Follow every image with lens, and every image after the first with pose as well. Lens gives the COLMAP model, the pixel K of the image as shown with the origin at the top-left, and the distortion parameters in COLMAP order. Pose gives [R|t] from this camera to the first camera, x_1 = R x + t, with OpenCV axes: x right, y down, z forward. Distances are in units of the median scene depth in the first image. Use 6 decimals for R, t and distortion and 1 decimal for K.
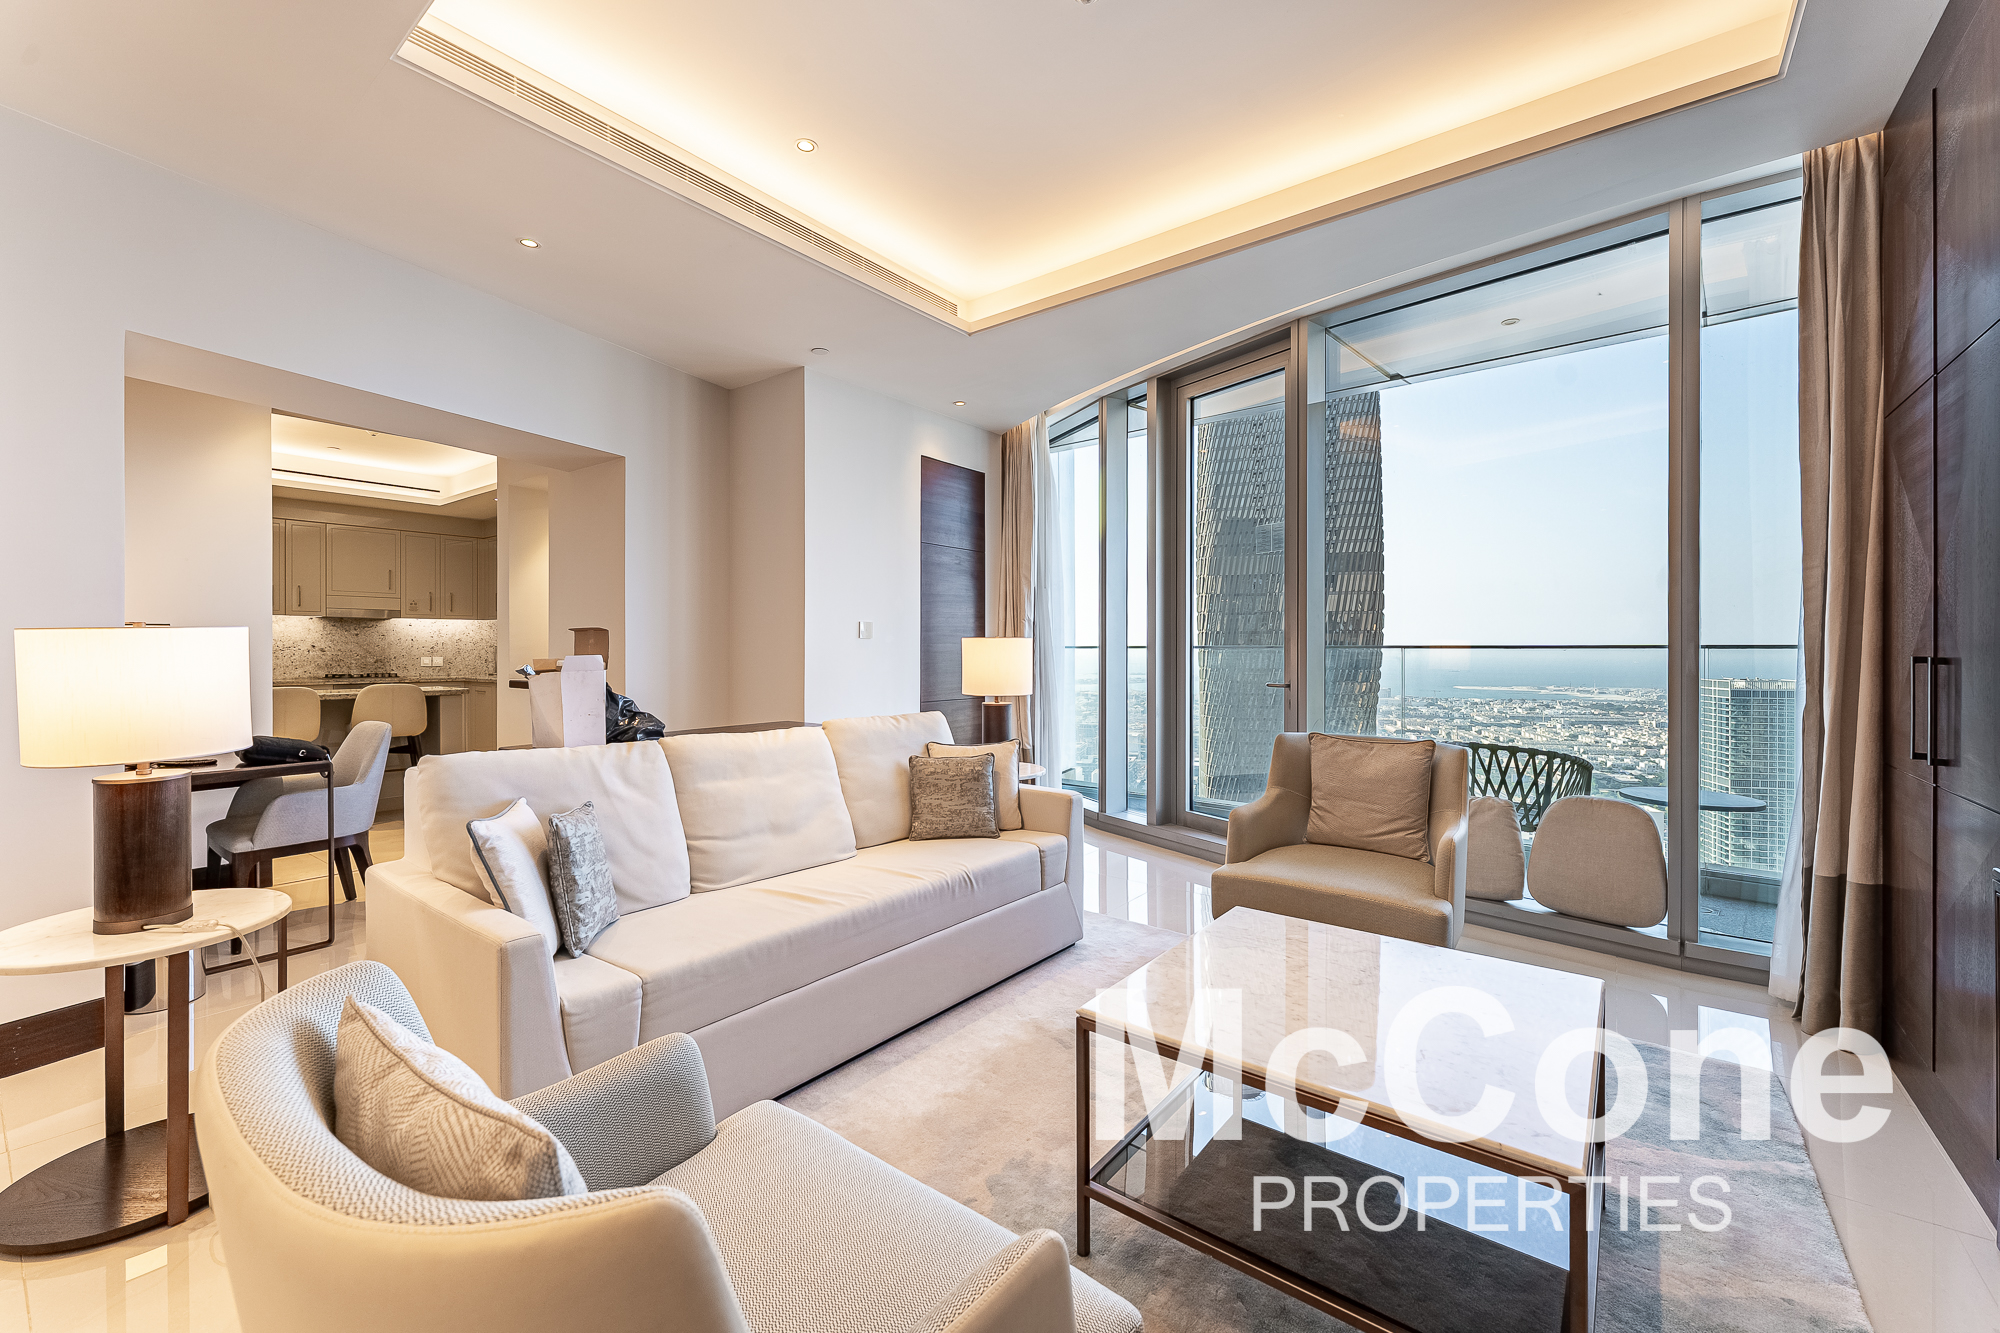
lens RADIAL K [[830.2, 0, 1012.2], [0, 830.2, 653.0], [0, 0, 1]] dist [-0.000986, 0.000632]
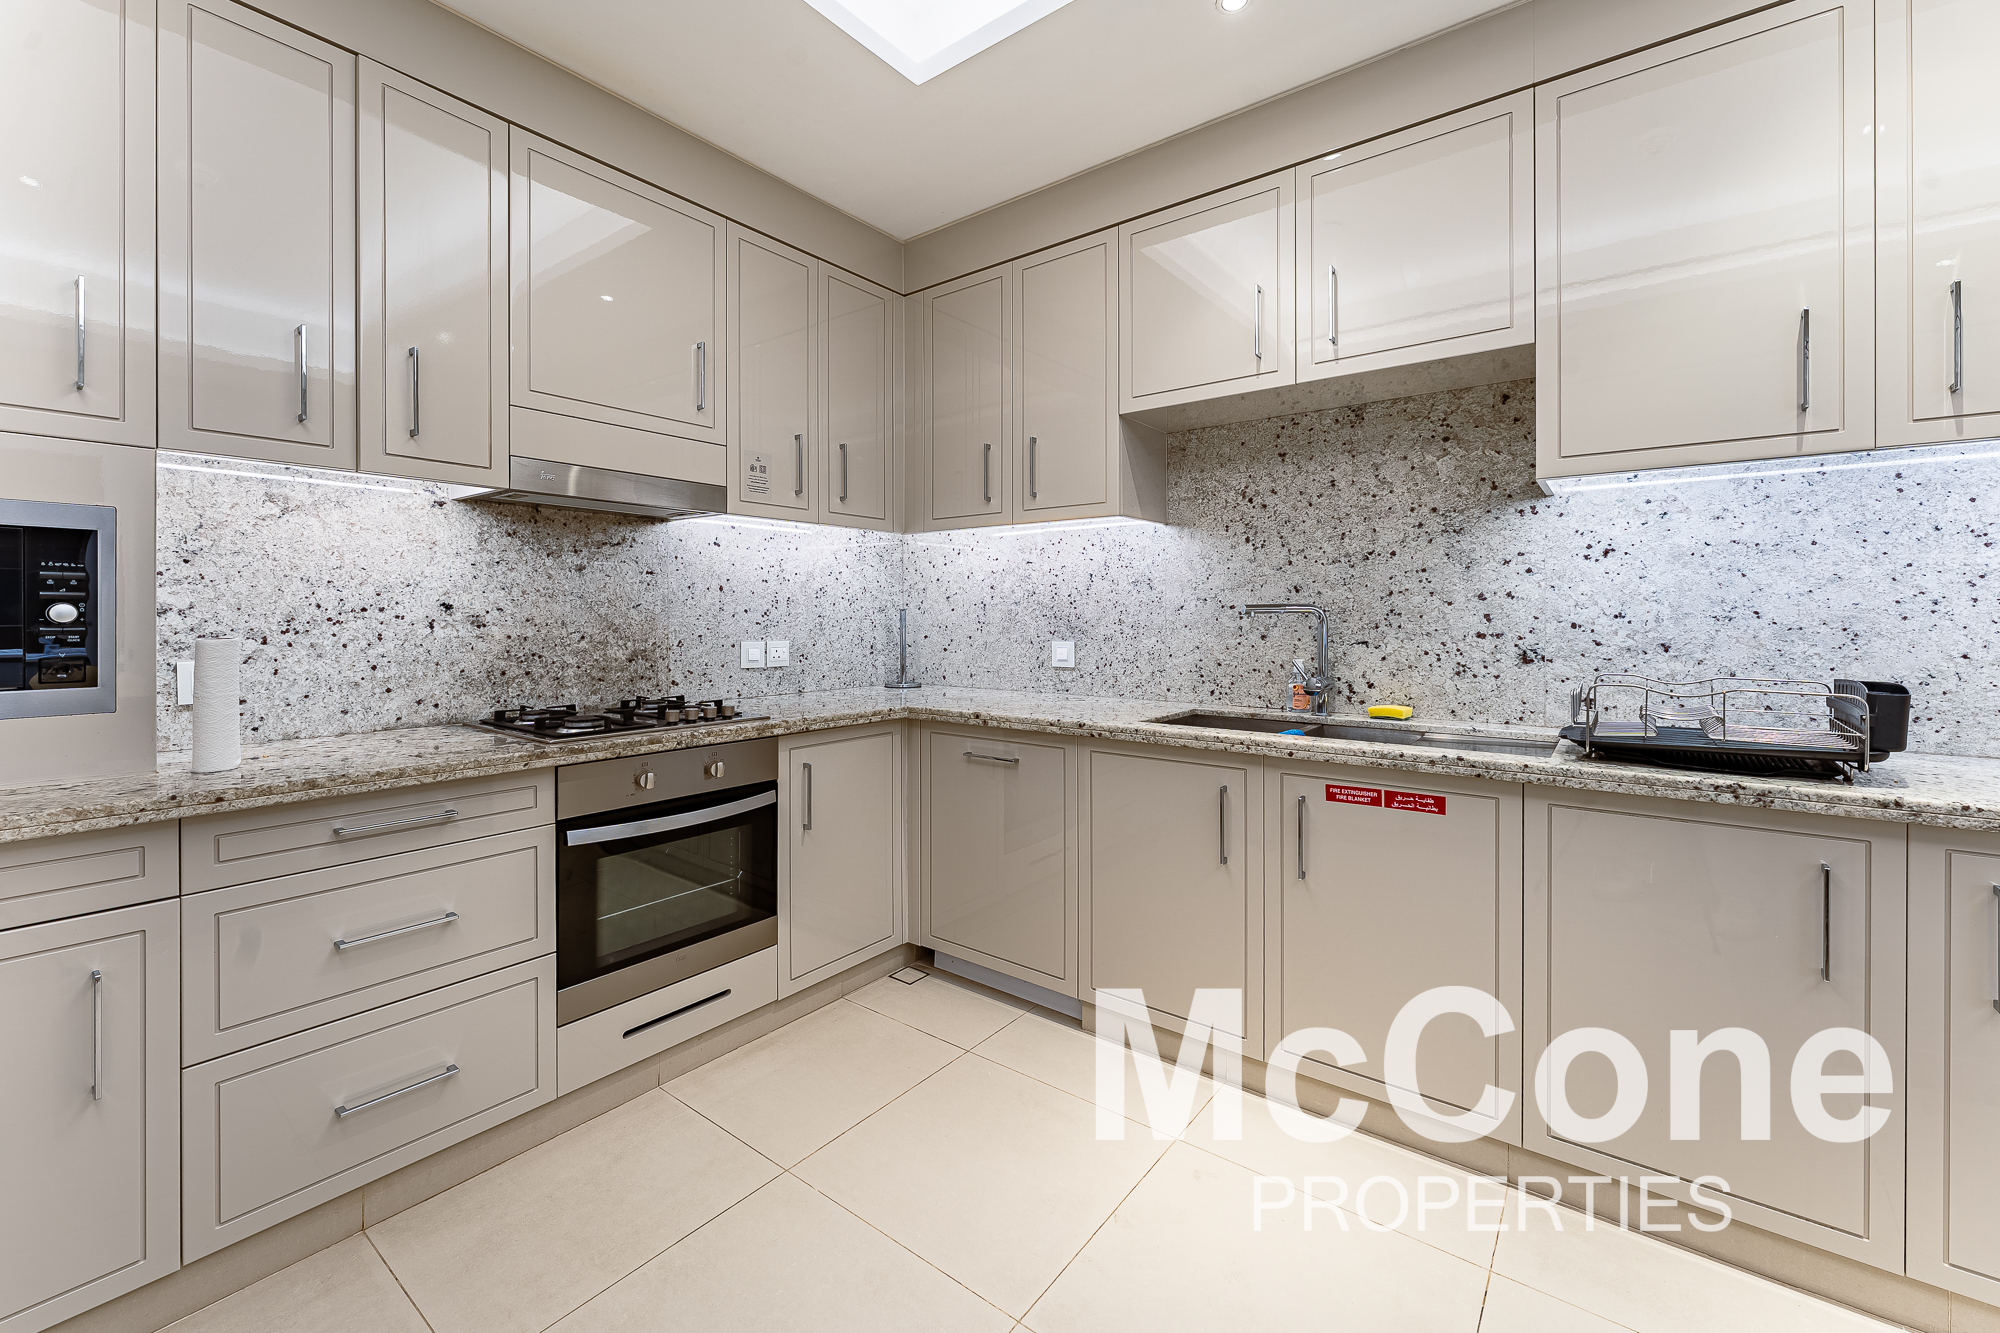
lens RADIAL K [[830.2, 0, 1034.0], [0, 830.2, 621.4], [0, 0, 1]] dist [-0.000986, 0.000632]
pose [[0.999999, -0.000161, -0.001182, -0.625336], [0.000159, 0.999998, -0.001789, -0.002512], [0.001182, 0.001789, 0.999998, 0.701203]]
